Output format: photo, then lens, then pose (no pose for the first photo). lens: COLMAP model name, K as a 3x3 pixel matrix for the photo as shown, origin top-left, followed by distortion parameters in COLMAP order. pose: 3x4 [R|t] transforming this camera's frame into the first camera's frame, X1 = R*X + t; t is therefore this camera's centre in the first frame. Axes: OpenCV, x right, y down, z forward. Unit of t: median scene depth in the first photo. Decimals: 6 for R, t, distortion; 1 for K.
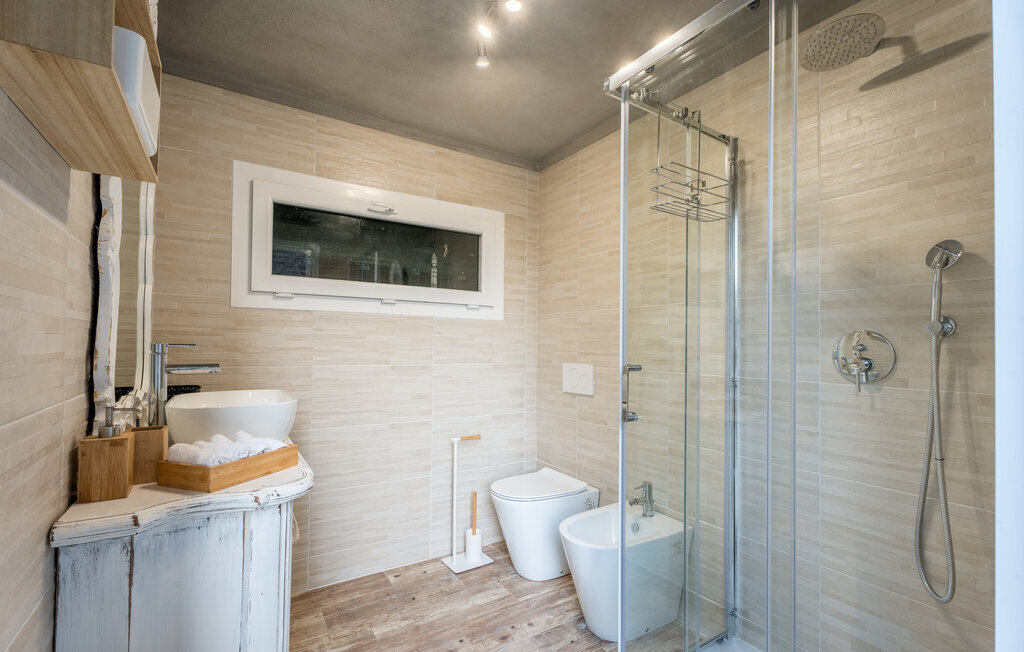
lens RADIAL K [[466.5, 0, 516.6], [0, 466.5, 342.4], [0, 0, 1]] dist [-0.001977, 0.000024]
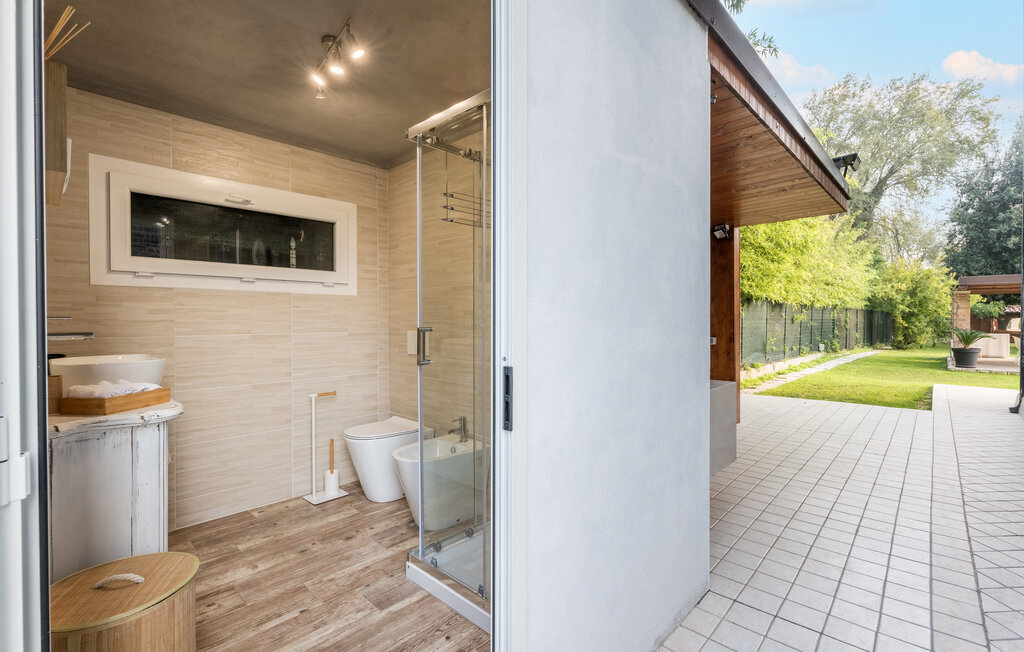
lens RADIAL K [[452.6, 0, 512.0], [0, 452.6, 326.0], [0, 0, 1]] dist [0.001237, -0.000338]
pose [[0.971102, -0.015665, 0.238148, 0.099430], [0.009784, 0.999618, 0.025857, 0.004794], [-0.238462, -0.022780, 0.970885, -0.267958]]
